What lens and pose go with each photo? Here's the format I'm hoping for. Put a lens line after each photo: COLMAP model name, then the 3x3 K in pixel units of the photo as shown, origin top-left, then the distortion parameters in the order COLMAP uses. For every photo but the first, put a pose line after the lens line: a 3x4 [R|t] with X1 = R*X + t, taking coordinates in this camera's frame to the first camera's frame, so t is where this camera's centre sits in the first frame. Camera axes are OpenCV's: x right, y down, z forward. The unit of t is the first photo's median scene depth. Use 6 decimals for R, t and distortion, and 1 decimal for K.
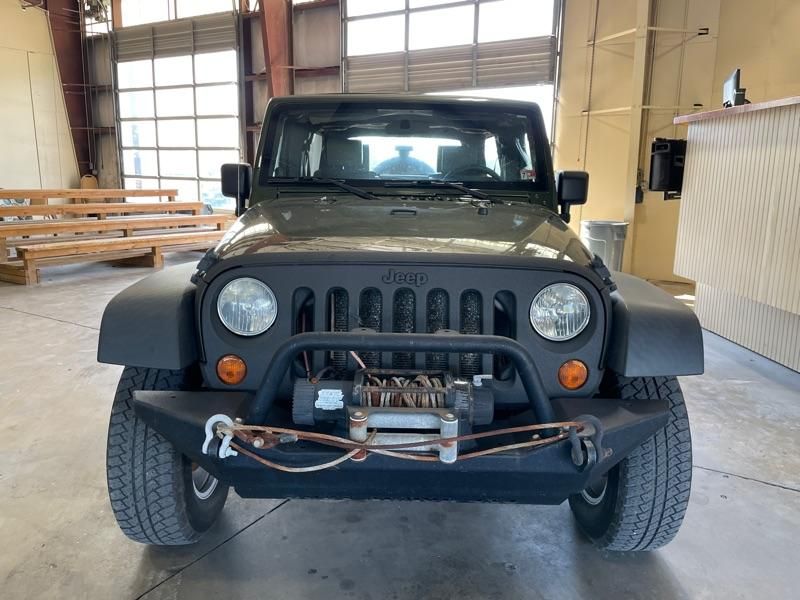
lens RADIAL K [[581.2, 0, 400.2], [0, 581.2, 303.1], [0, 0, 1]] dist [0.032135, -0.064375]
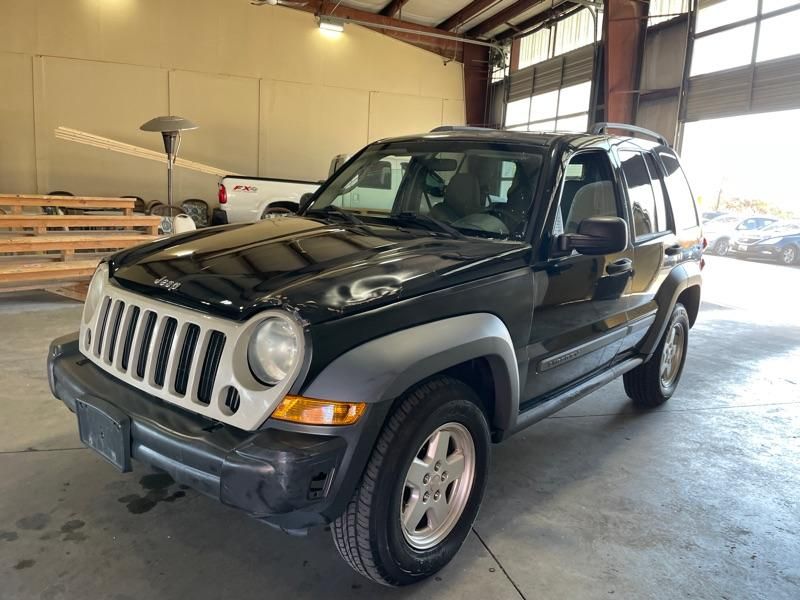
lens RADIAL K [[581.2, 0, 406.3], [0, 581.2, 305.4], [0, 0, 1]] dist [0.032135, -0.064375]
pose [[0.745793, 0.139257, -0.651461, 0.157836], [-0.173498, 0.984763, 0.011884, -0.008488], [0.643189, 0.104164, 0.758589, 0.063871]]
